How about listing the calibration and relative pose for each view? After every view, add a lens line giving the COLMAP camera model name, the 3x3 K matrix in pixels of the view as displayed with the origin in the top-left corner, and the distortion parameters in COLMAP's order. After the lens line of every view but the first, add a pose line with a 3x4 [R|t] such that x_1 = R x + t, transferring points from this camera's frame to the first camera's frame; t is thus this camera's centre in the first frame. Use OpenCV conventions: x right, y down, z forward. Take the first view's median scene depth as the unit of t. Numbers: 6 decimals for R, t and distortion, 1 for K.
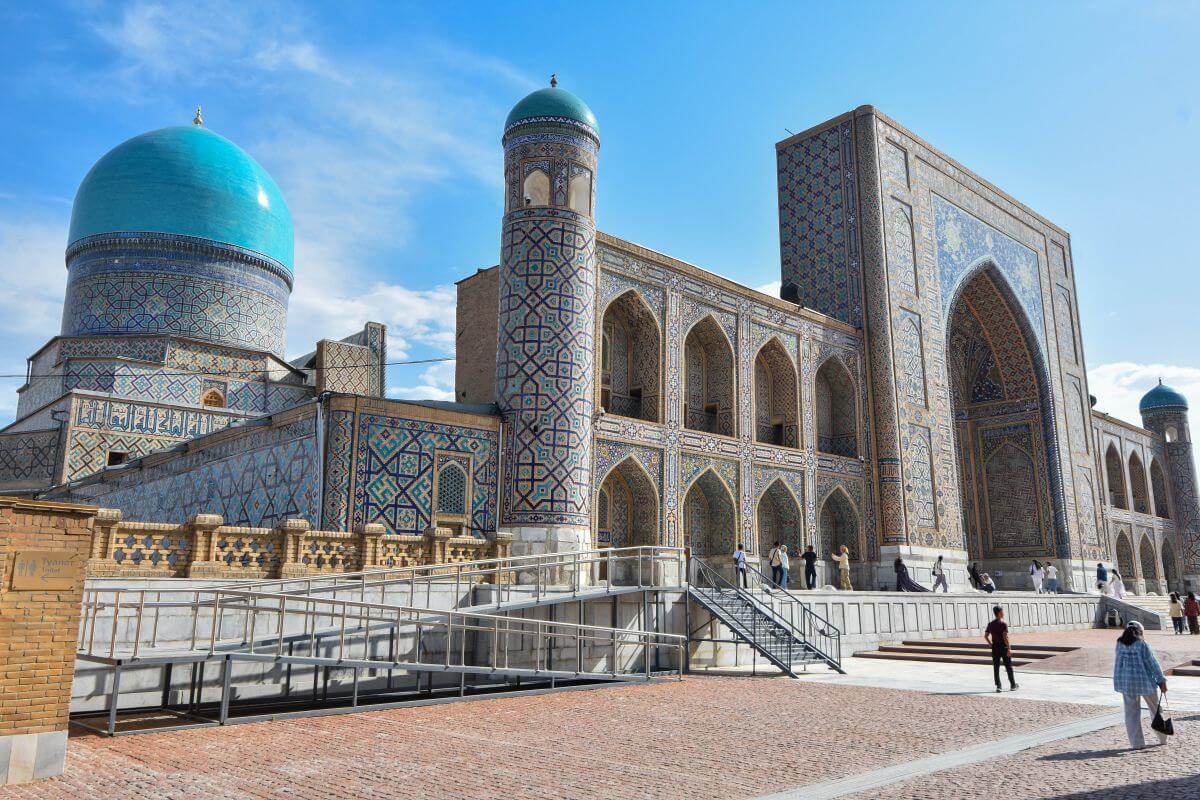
lens RADIAL K [[933.6, 0, 597.4], [0, 933.6, 390.4], [0, 0, 1]] dist [0.049797, -0.000641]
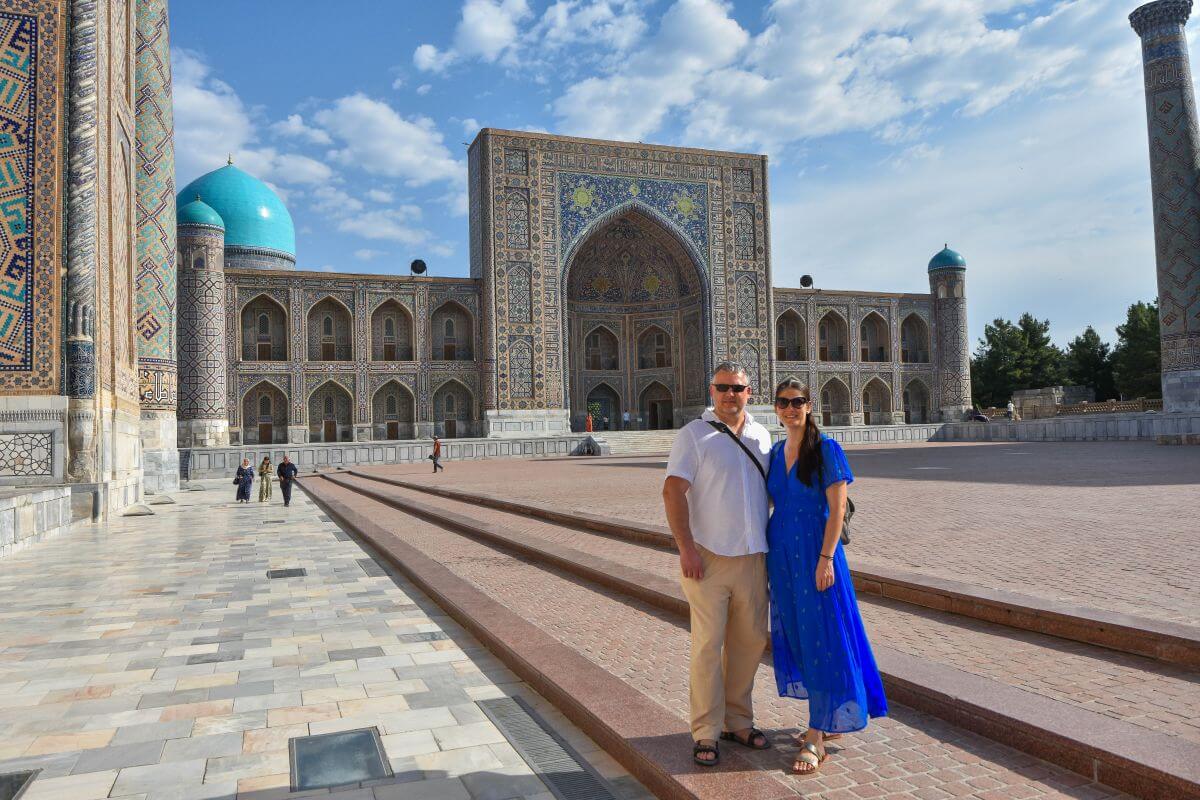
lens RADIAL K [[893.4, 0, 607.0], [0, 893.4, 392.6], [0, 0, 1]] dist [0.066910, -0.071699]
pose [[0.924236, -0.046276, -0.379008, 1.351438], [0.113043, 0.981291, 0.155848, -0.113637], [0.364705, -0.186885, 0.912176, -0.469129]]
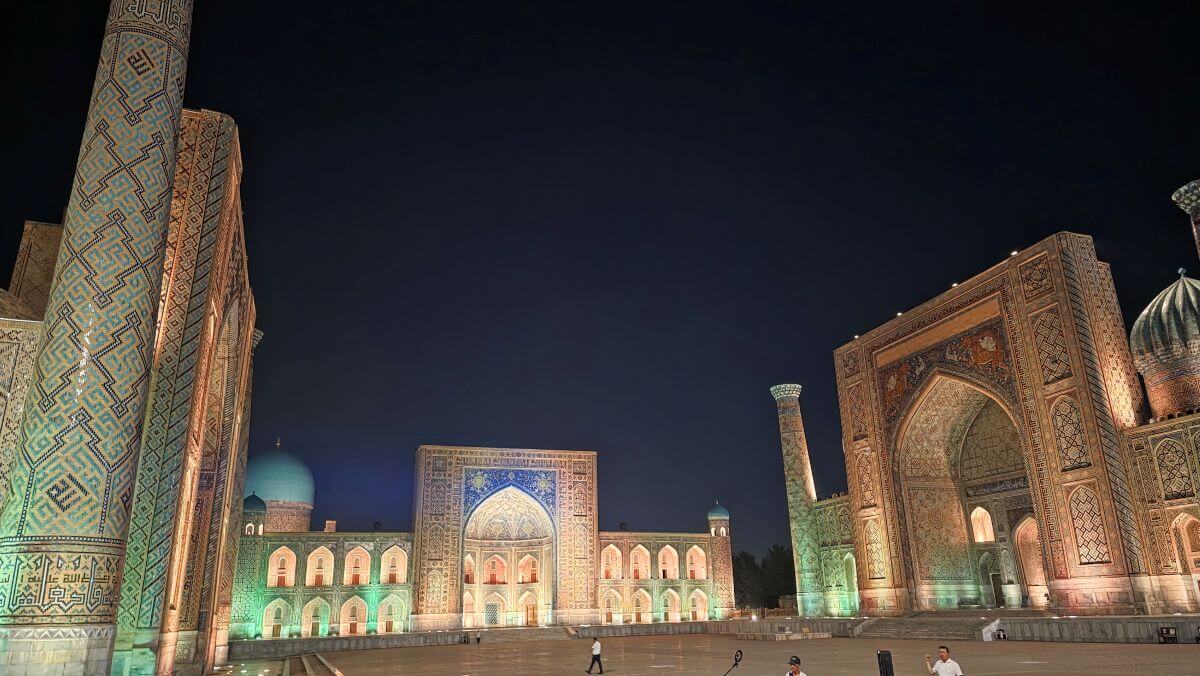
lens RADIAL K [[810.8, 0, 623.7], [0, 810.8, 345.1], [0, 0, 1]] dist [0.075485, -0.003041]
pose [[0.925994, -0.150930, -0.346057, 2.255294], [0.117297, 0.986265, -0.116283, -0.328876], [0.358854, 0.067086, 0.930980, -1.344830]]
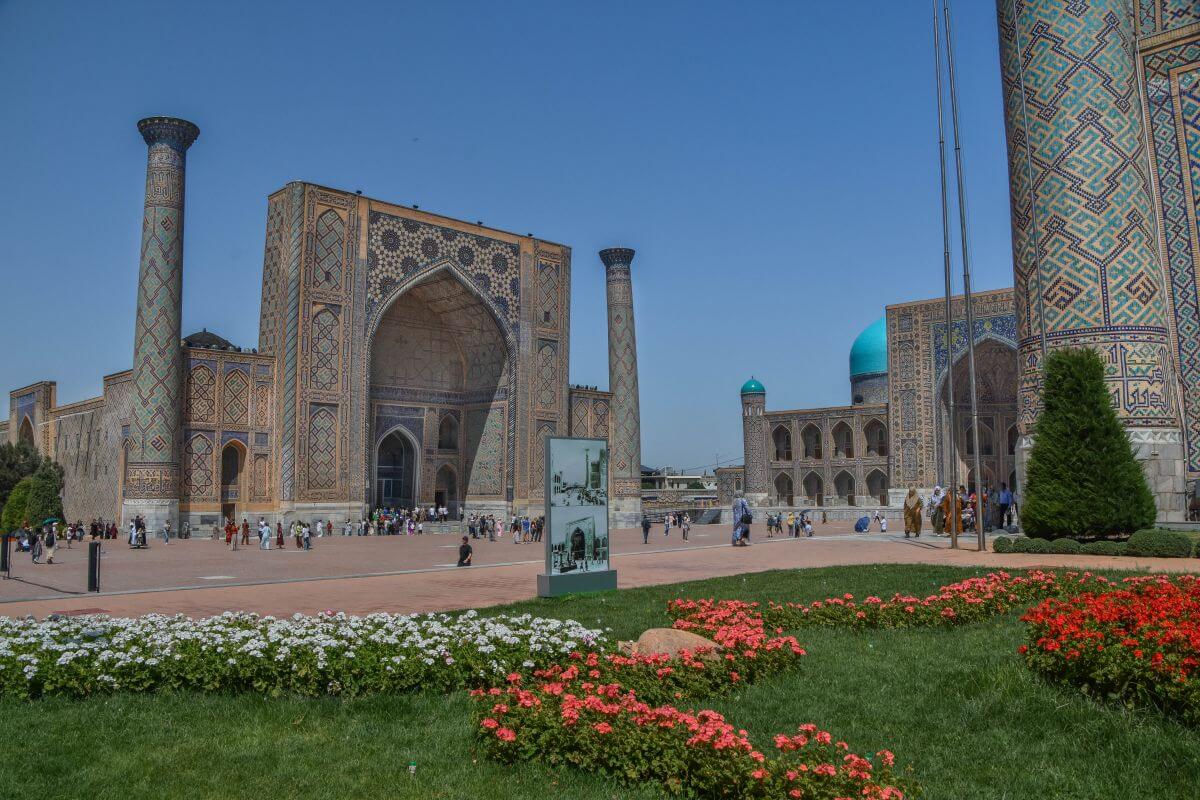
lens RADIAL K [[954.4, 0, 593.8], [0, 954.4, 413.8], [0, 0, 1]] dist [-0.158618, 0.111799]
pose [[0.039750, -0.083556, -0.995710, 3.484270], [0.226778, 0.971248, -0.072450, -0.044573], [0.973135, -0.222925, 0.057556, 0.106044]]
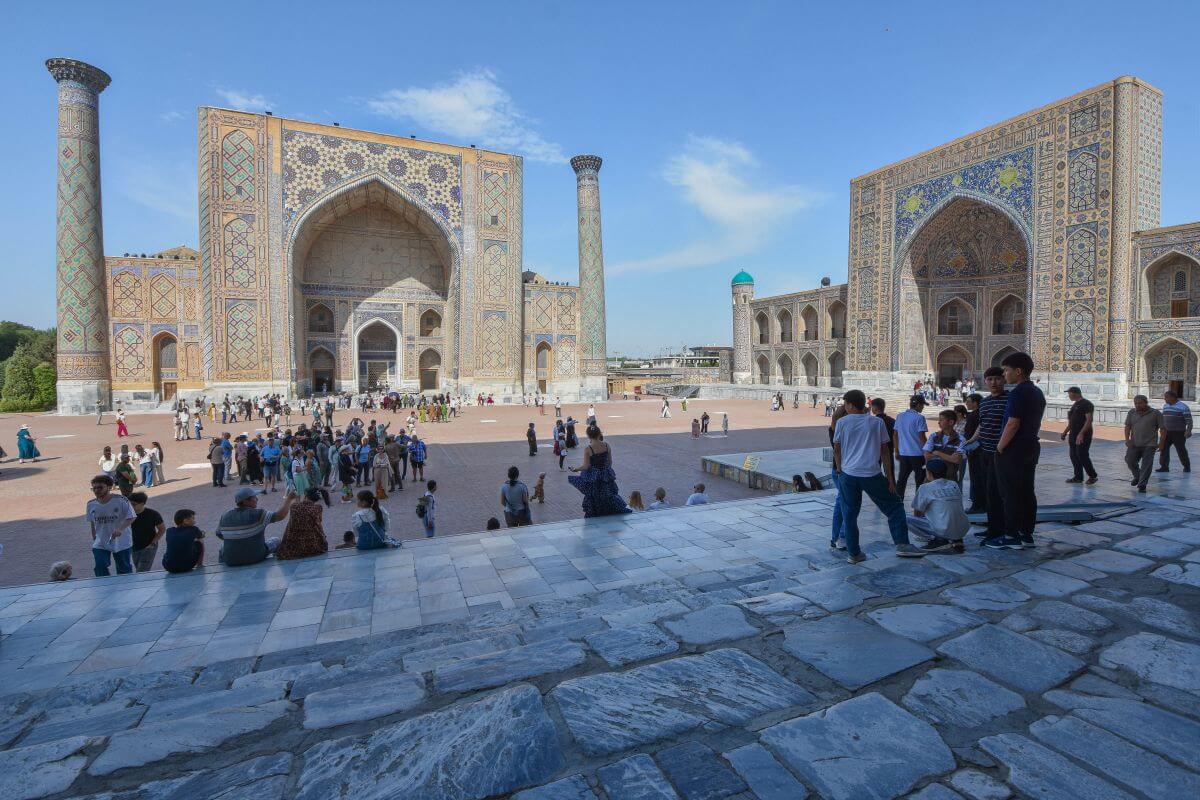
lens RADIAL K [[533.2, 0, 608.2], [0, 533.2, 393.6], [0, 0, 1]] dist [0.013134, -0.026870]
pose [[-0.331301, 0.047833, -0.942312, 2.309338], [0.210740, 0.977235, -0.024487, 0.147712], [0.919689, -0.206695, -0.333840, 1.046585]]
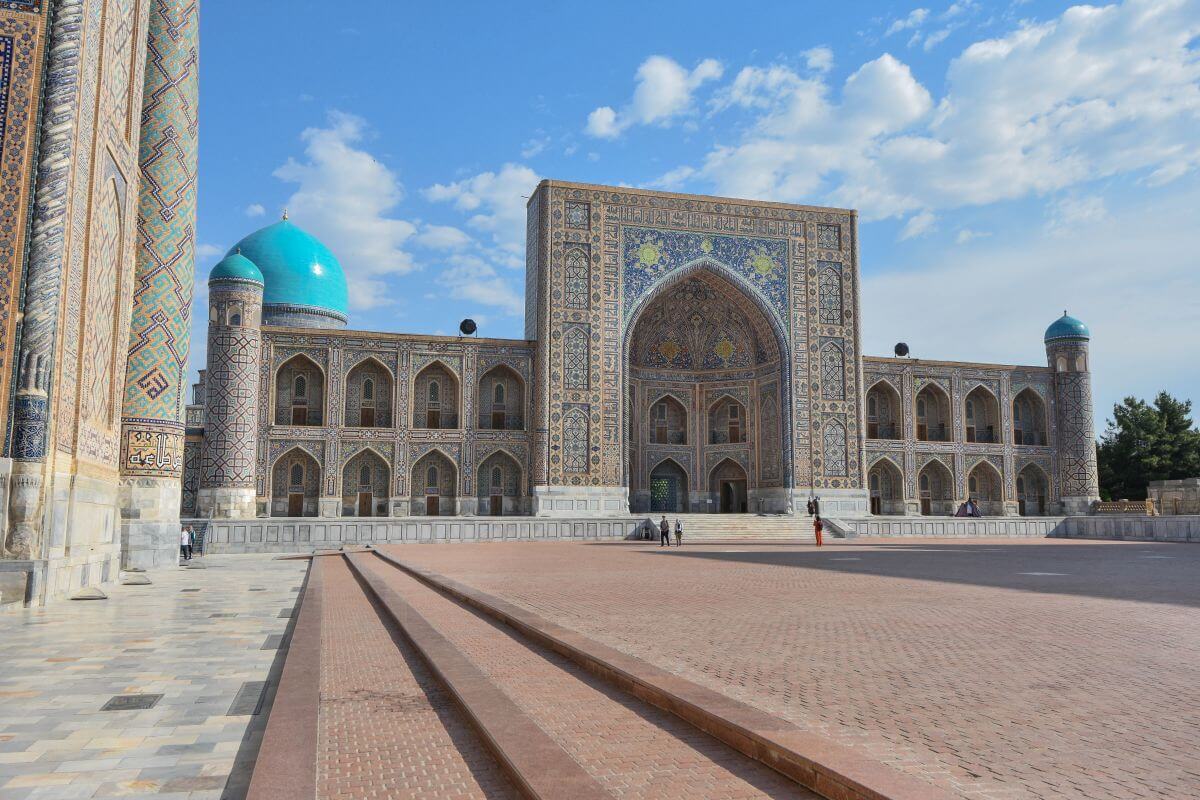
lens RADIAL K [[962.7, 0, 607.9], [0, 962.7, 392.6], [0, 0, 1]] dist [0.072825, -0.077102]
pose [[0.891016, -0.058223, -0.450222, 1.355622], [0.099879, 0.992583, 0.069304, -0.100023], [0.442848, -0.106719, 0.890223, -0.394956]]
